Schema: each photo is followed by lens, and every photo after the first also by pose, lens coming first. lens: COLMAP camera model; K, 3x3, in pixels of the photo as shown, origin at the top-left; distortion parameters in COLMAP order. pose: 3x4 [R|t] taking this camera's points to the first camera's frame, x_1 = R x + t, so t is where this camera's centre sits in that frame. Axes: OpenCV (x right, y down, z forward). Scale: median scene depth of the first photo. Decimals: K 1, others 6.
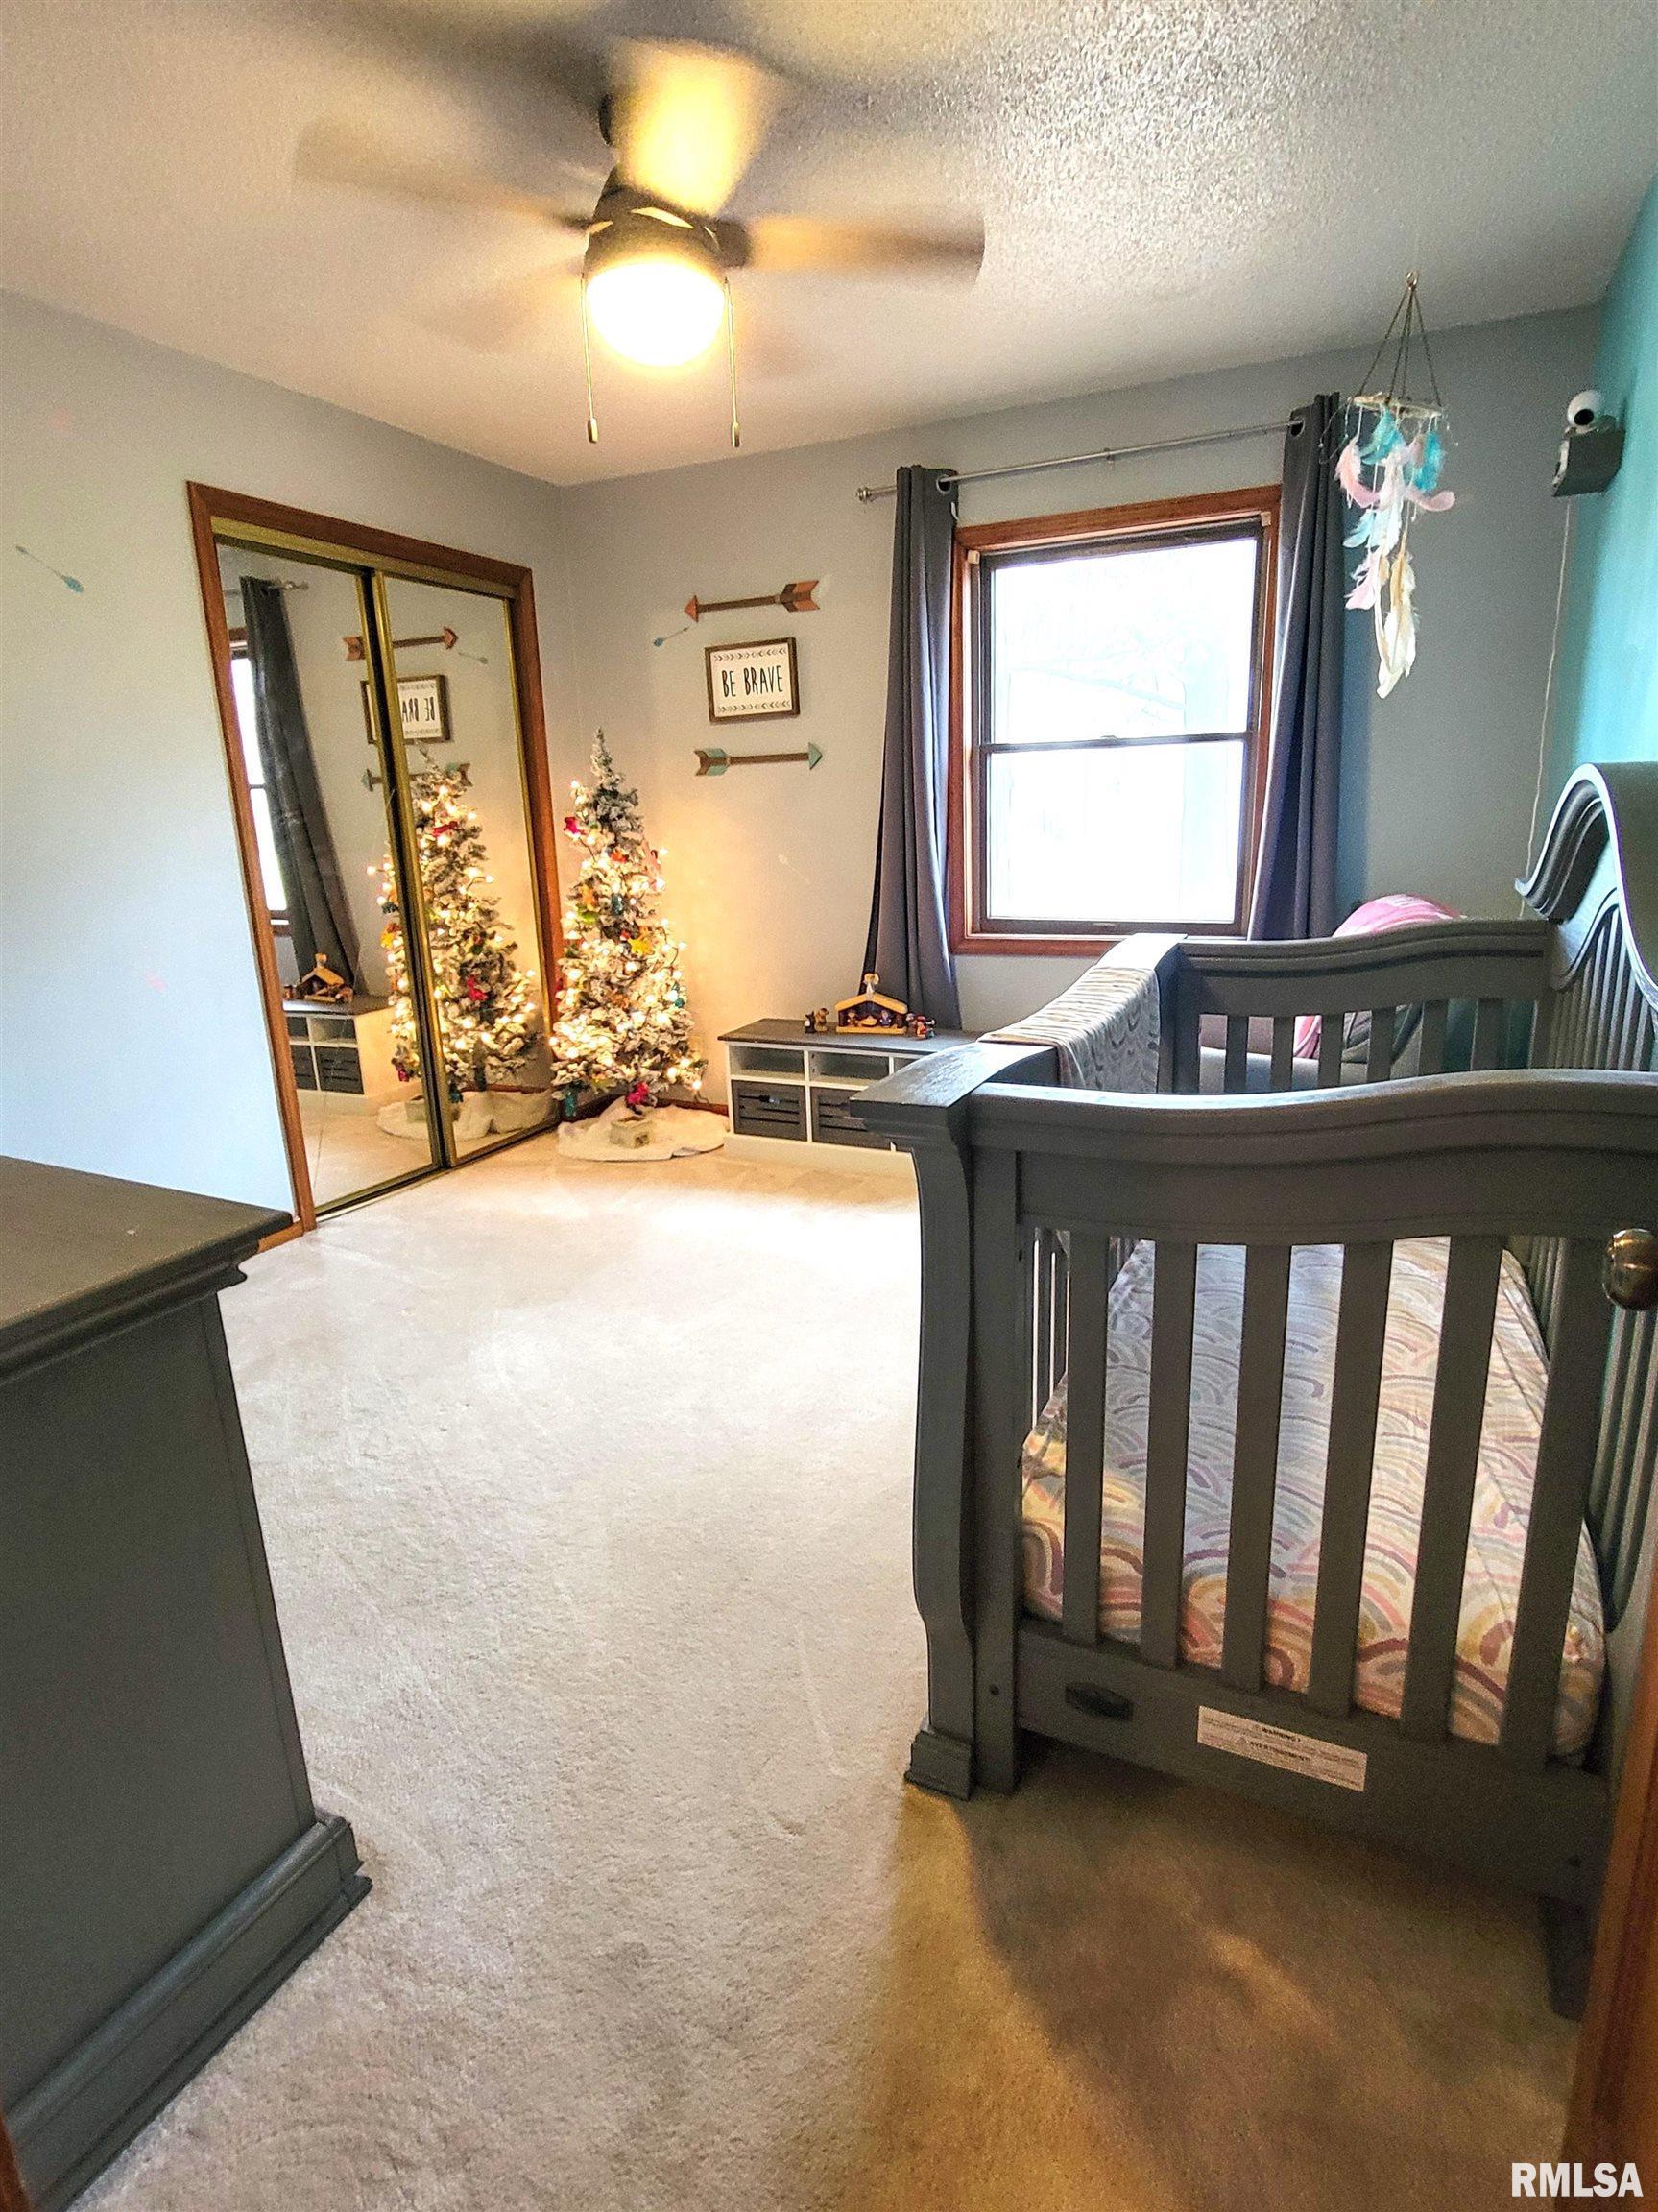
lens RADIAL K [[1129.6, 0, 834.1], [0, 1129.6, 1088.2], [0, 0, 1]] dist [-0.000903, 0.002586]
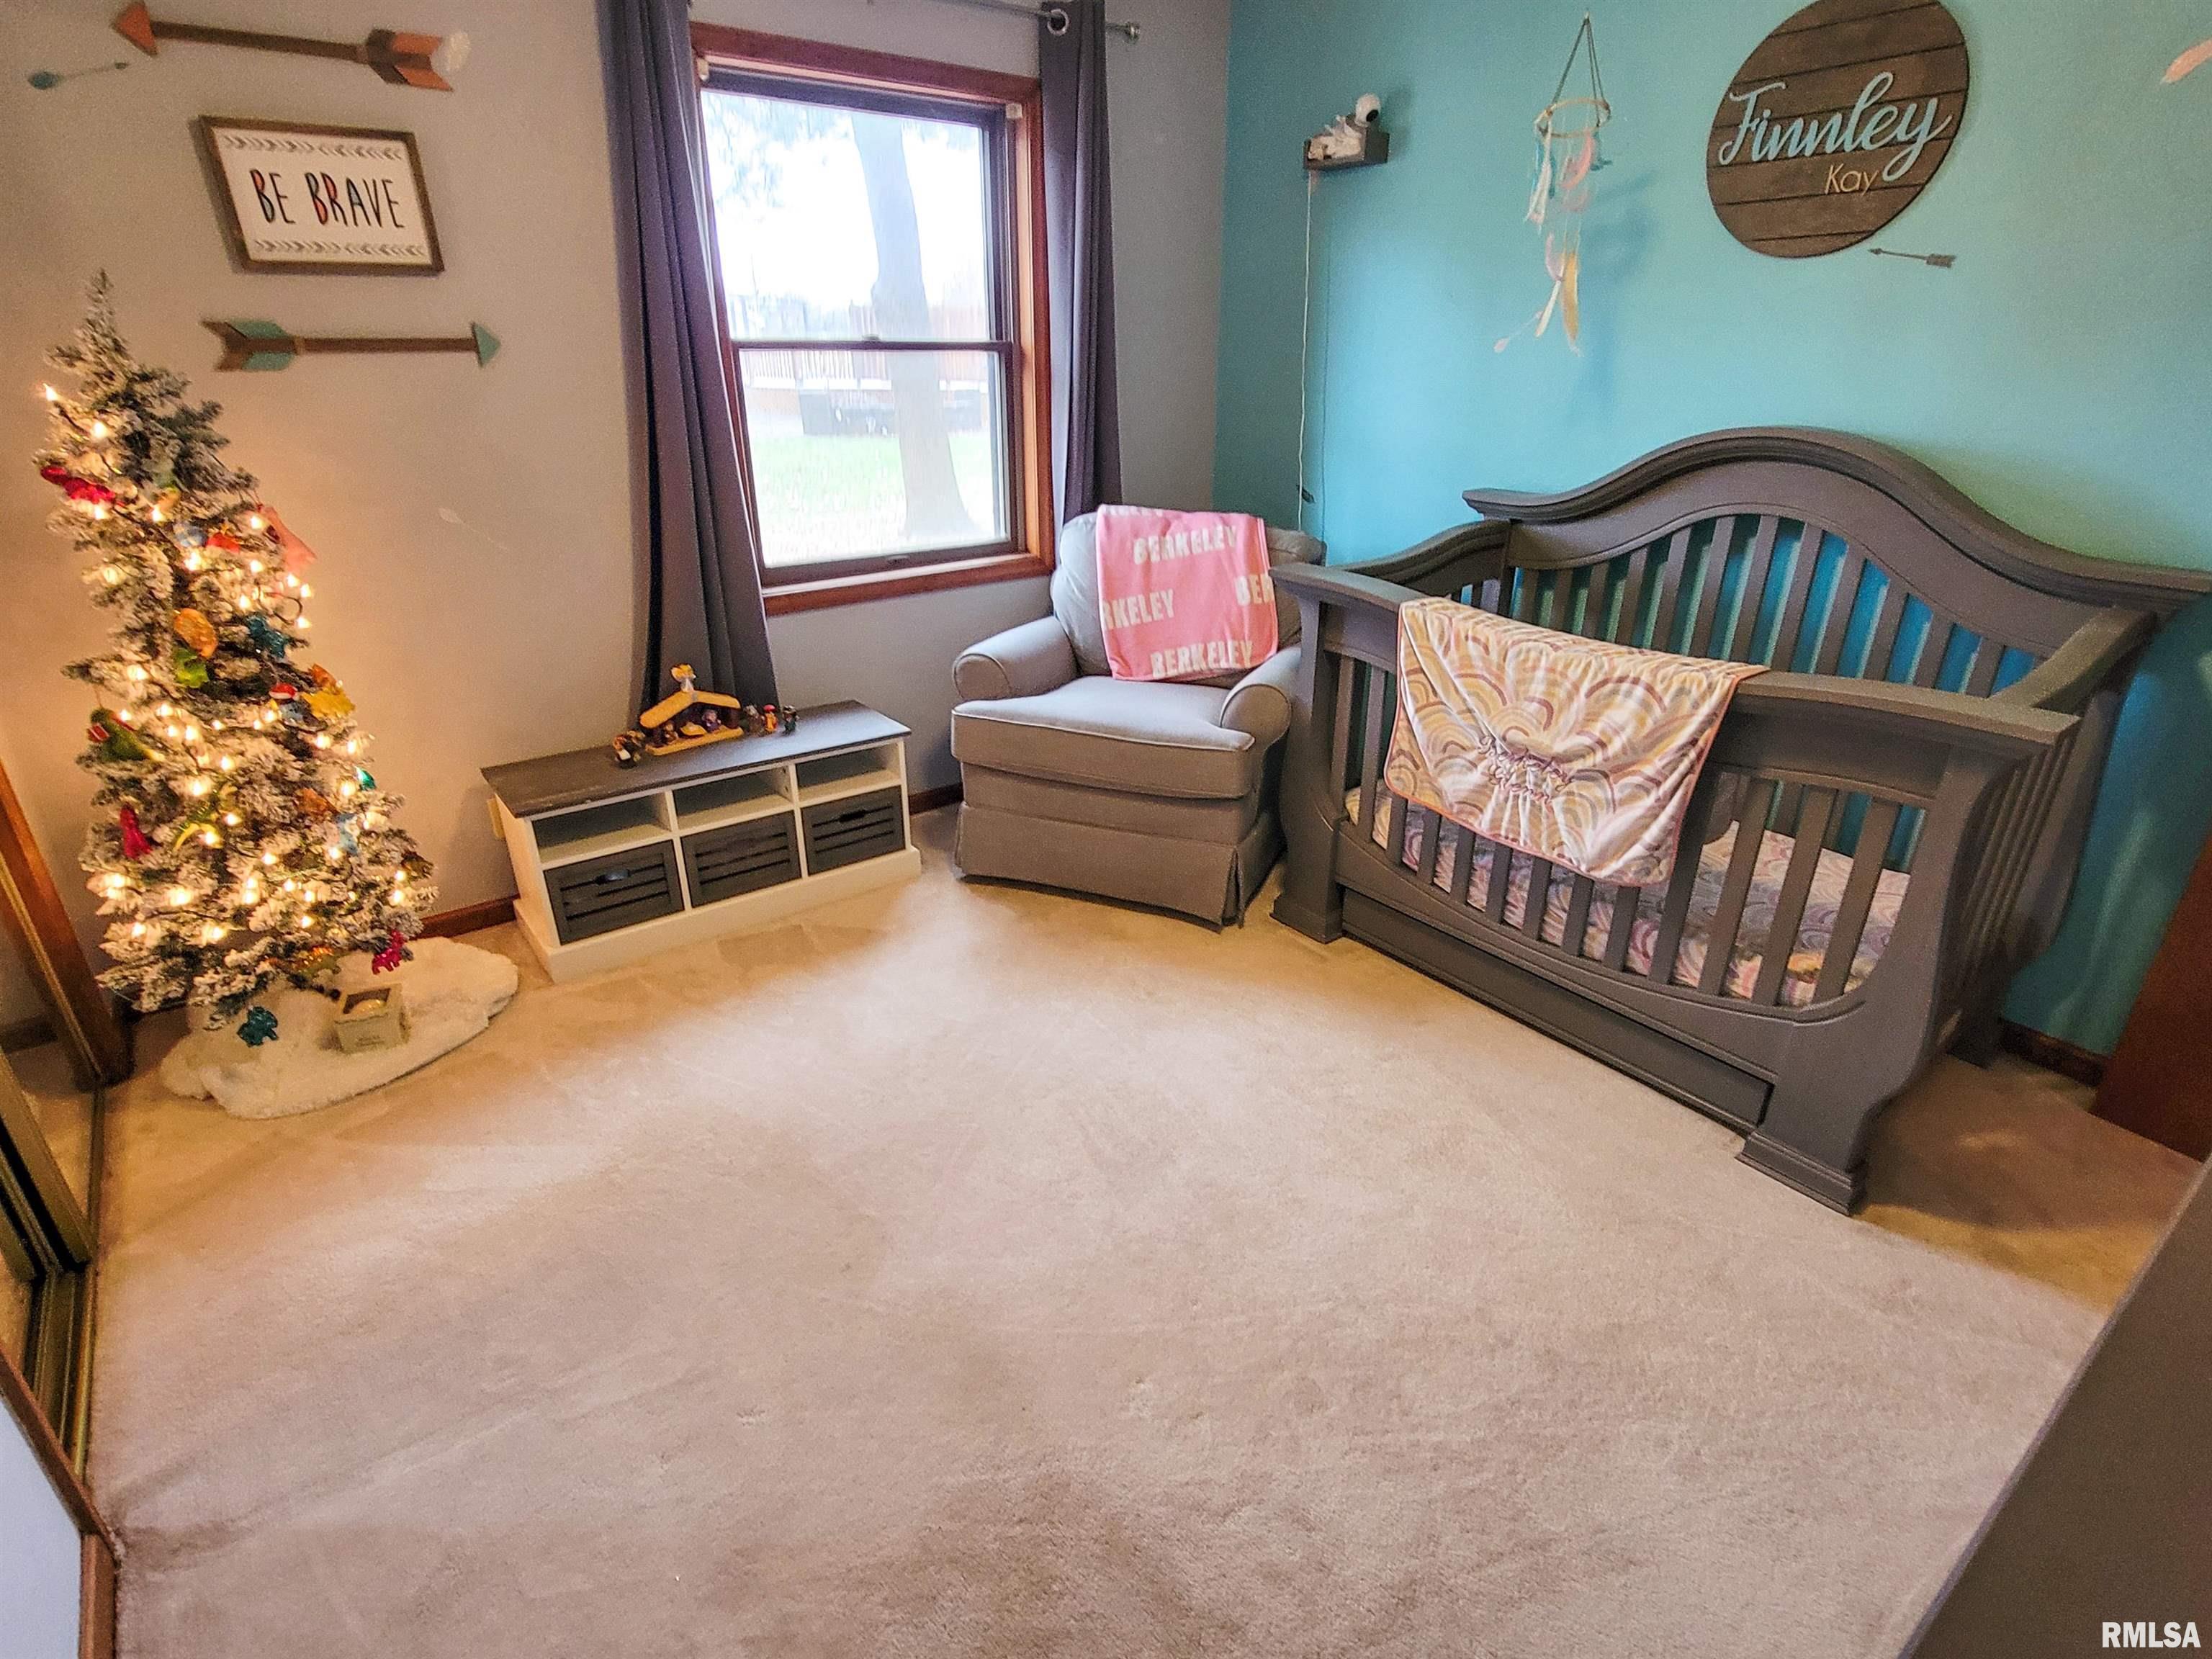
lens RADIAL K [[1129.7, 0, 1120.2], [0, 1129.7, 847.2], [0, 0, 1]] dist [-0.000903, 0.002586]
pose [[0.446640, -0.335028, 0.829620, -0.483216], [0.203599, 0.940977, 0.270387, -0.129731], [-0.871240, 0.048144, 0.488490, 0.399935]]
